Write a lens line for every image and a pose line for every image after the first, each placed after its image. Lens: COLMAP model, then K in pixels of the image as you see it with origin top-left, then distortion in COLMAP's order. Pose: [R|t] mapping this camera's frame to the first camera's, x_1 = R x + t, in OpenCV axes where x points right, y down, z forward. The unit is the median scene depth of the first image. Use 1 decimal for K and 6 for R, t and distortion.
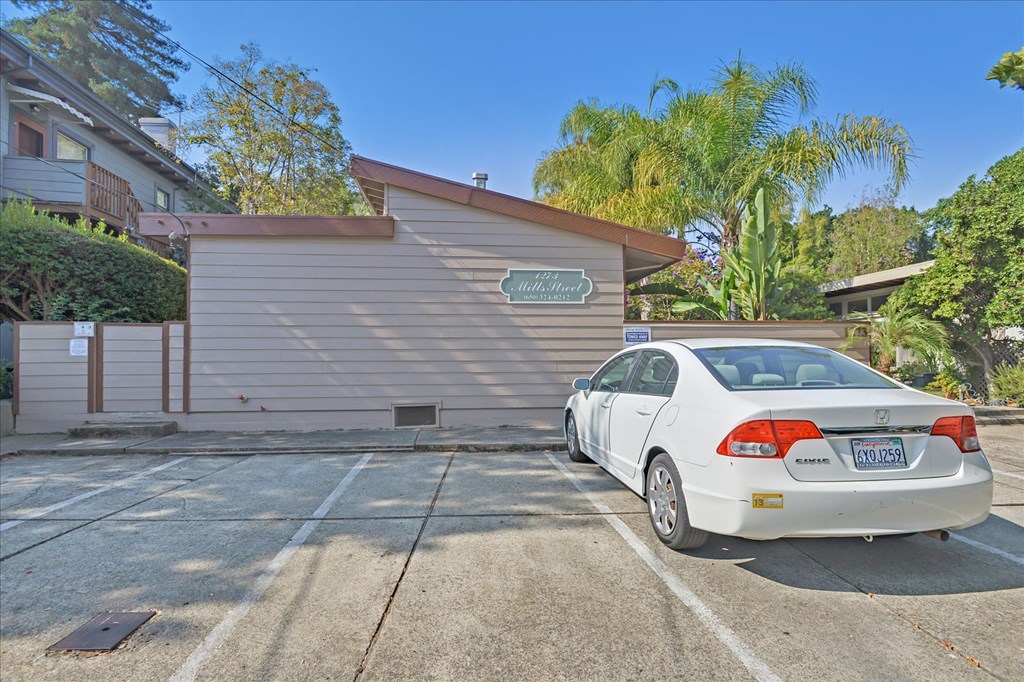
lens RADIAL K [[496.5, 0, 513.4], [0, 496.5, 347.2], [0, 0, 1]] dist [-0.003804, -0.000485]
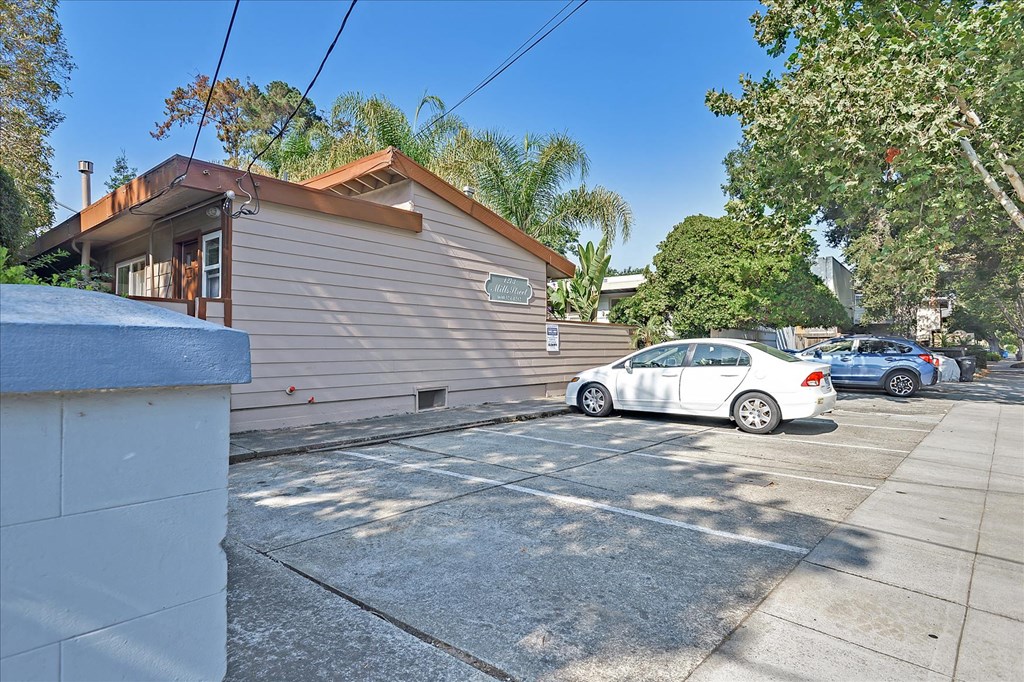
lens RADIAL K [[544.9, 0, 512.0], [0, 544.9, 341.0], [0, 0, 1]] dist [0.001140, 0.000955]
pose [[0.700217, 0.013534, 0.713802, -0.923786], [-0.024629, 0.999683, 0.005205, -0.000113], [-0.713505, -0.021225, 0.700329, 0.035381]]
